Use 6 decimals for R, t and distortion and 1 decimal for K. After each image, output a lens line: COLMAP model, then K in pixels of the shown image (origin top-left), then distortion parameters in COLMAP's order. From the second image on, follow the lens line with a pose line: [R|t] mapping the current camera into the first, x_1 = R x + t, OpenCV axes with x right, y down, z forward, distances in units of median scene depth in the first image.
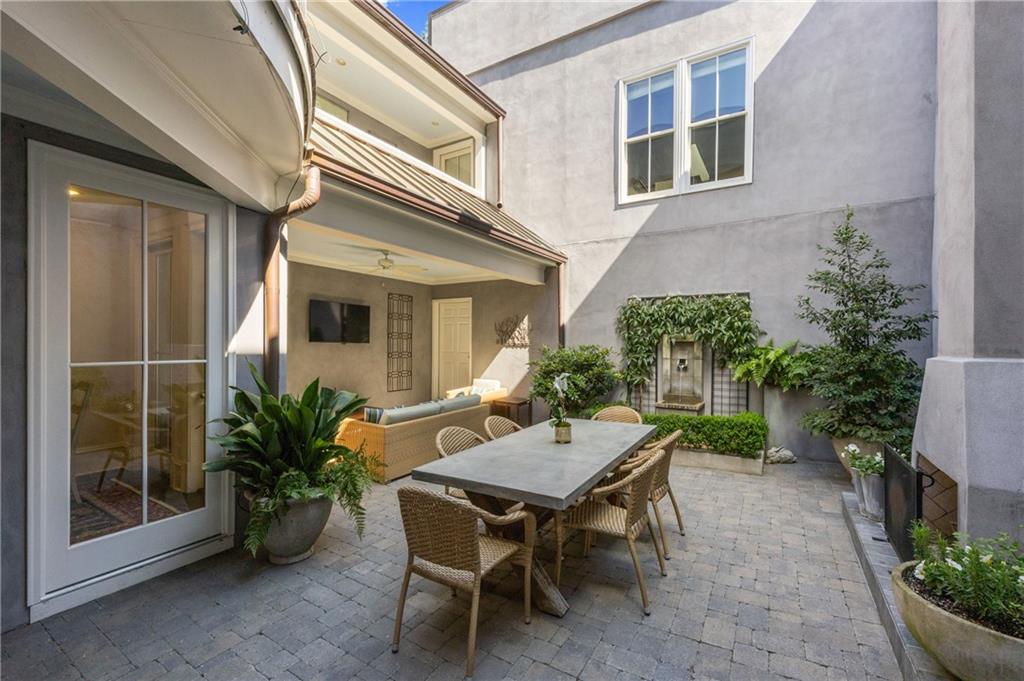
lens RADIAL K [[428.4, 0, 512.8], [0, 428.4, 345.2], [0, 0, 1]] dist [0.004568, -0.000348]
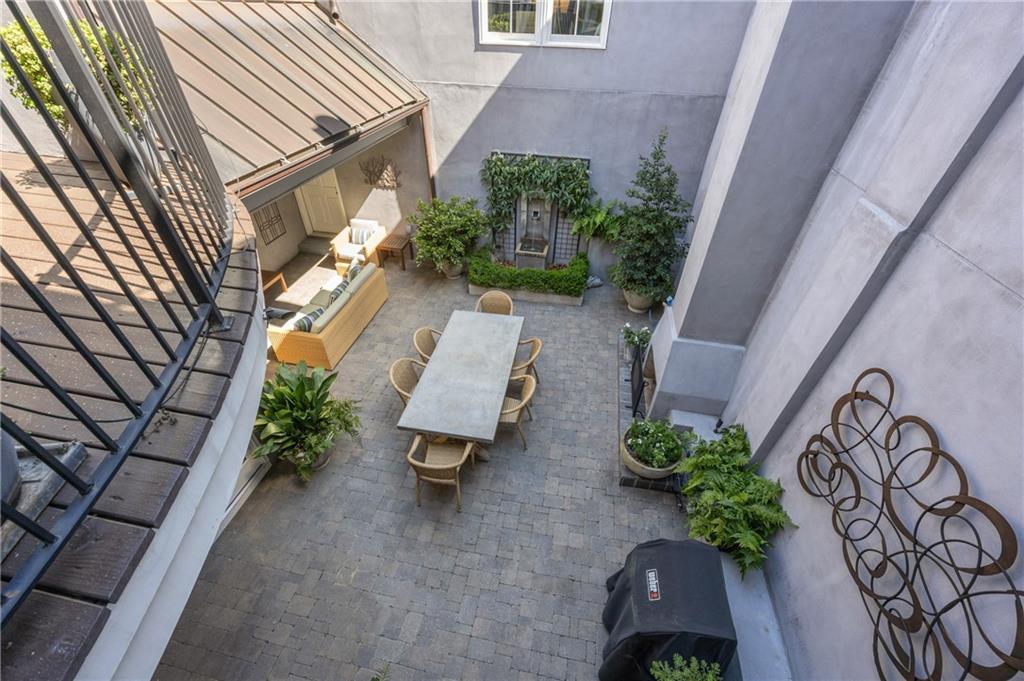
lens RADIAL K [[410.7, 0, 513.3], [0, 410.7, 336.5], [0, 0, 1]] dist [-0.004690, -0.000168]
pose [[0.934544, -0.211285, 0.286333, -0.082691], [-0.012088, 0.785335, 0.618953, -0.413869], [-0.355643, -0.581900, 0.731376, -0.058702]]
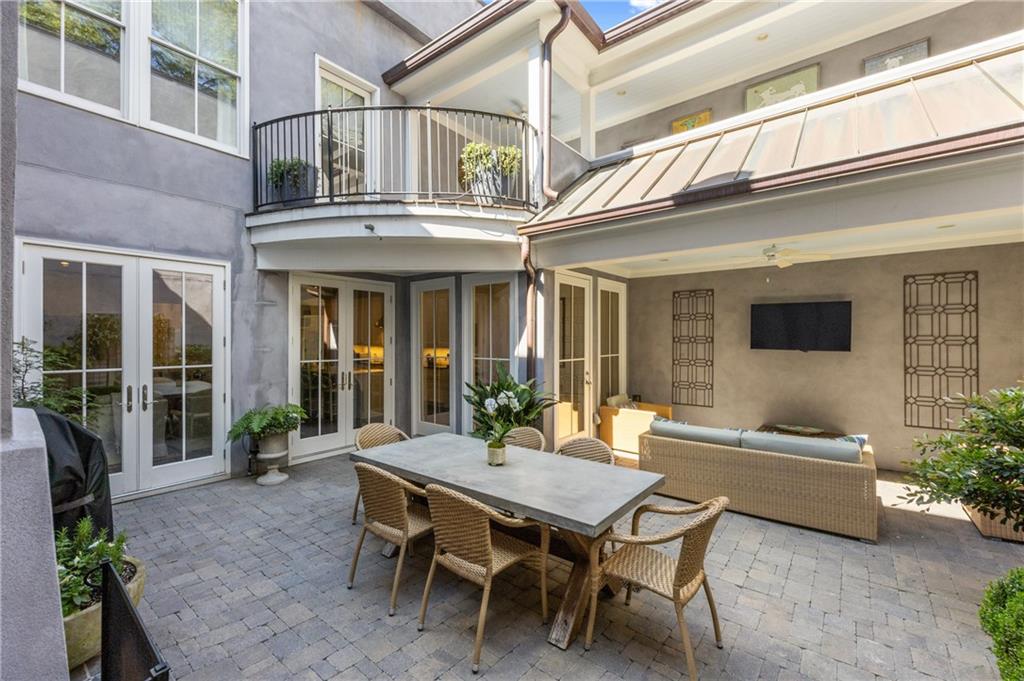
lens RADIAL K [[428.4, 0, 512.7], [0, 428.4, 341.7], [0, 0, 1]] dist [0.004568, -0.000348]
pose [[-0.133481, 0.004804, -0.991040, 0.545400], [-0.003675, 0.999979, 0.005342, -0.026780], [0.991045, 0.004355, -0.133460, 0.612440]]
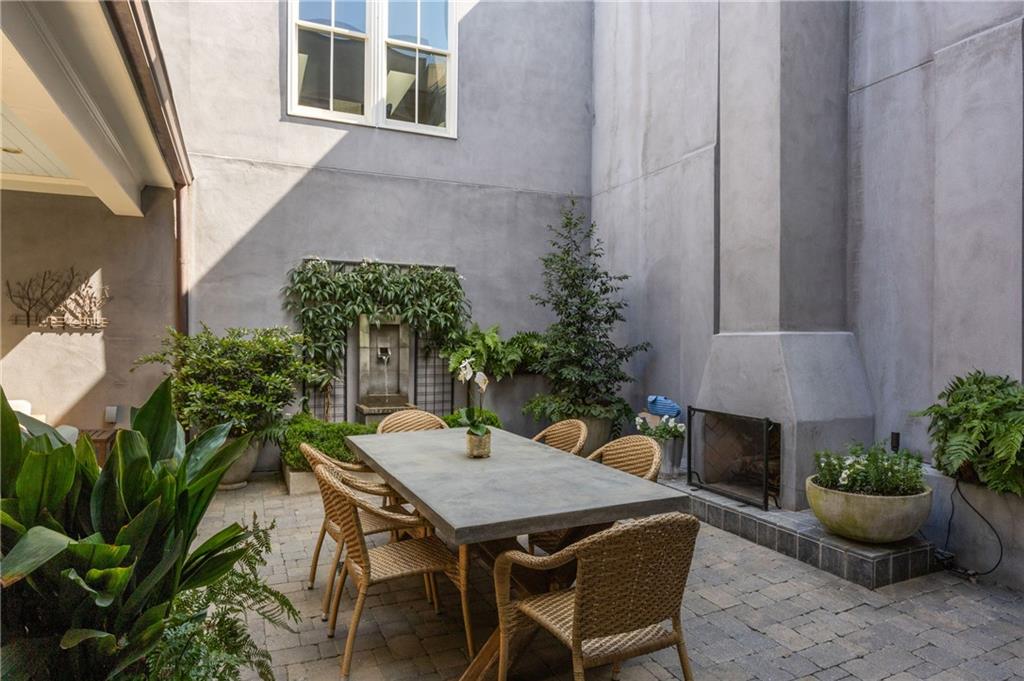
lens RADIAL K [[616.0, 0, 510.7], [0, 616.0, 338.3], [0, 0, 1]] dist [-0.003553, -0.002301]
pose [[0.572239, 0.000830, 0.820086, -0.356352], [0.001937, 0.999995, -0.002363, 0.018637], [-0.820084, 0.002941, 0.572235, 0.199948]]
